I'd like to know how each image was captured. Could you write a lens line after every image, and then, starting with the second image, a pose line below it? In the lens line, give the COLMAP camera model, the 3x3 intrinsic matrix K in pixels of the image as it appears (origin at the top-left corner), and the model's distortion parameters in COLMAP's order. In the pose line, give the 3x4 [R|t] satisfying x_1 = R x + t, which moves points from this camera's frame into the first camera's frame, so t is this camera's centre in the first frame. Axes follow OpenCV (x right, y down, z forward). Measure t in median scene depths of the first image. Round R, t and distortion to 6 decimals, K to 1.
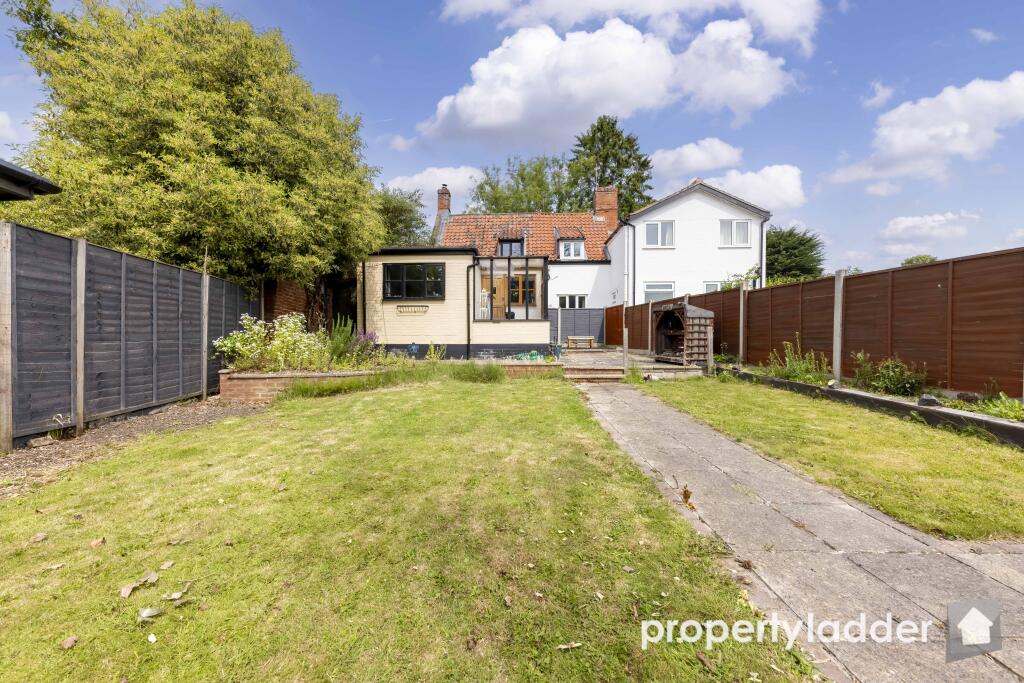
lens RADIAL K [[362.5, 0, 509.5], [0, 362.5, 343.6], [0, 0, 1]] dist [0.005303, -0.000572]
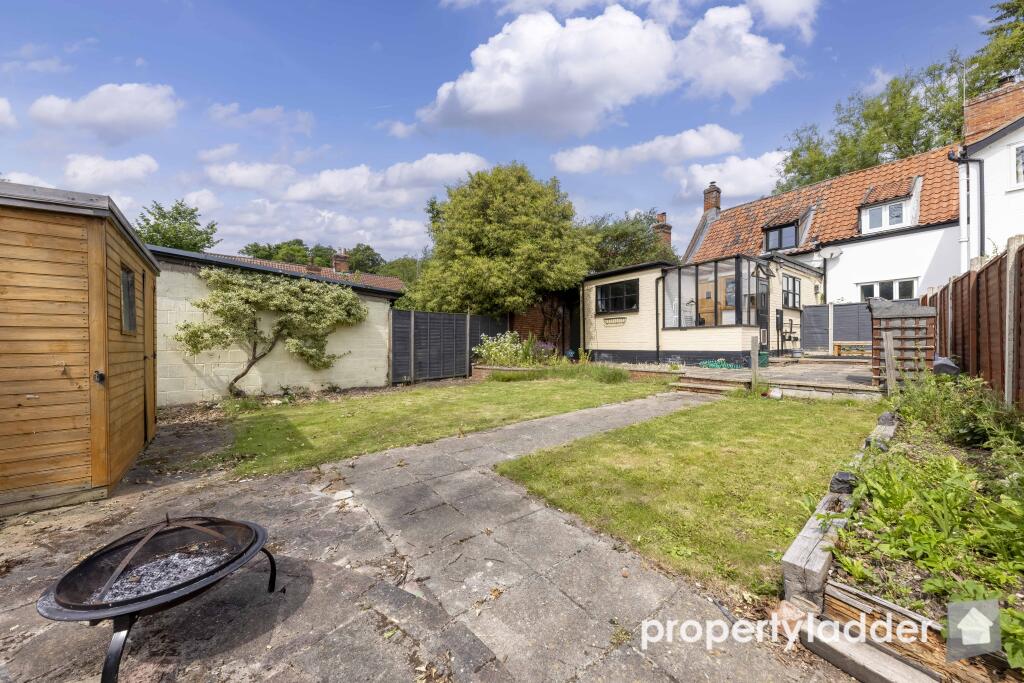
lens RADIAL K [[362.5, 0, 511.6], [0, 362.5, 340.8], [0, 0, 1]] dist [0.005303, -0.000572]
pose [[0.603920, -0.007649, -0.797008, 0.486957], [-0.002133, 0.999935, -0.011213, -0.014370], [0.797042, 0.008471, 0.603864, -0.001295]]
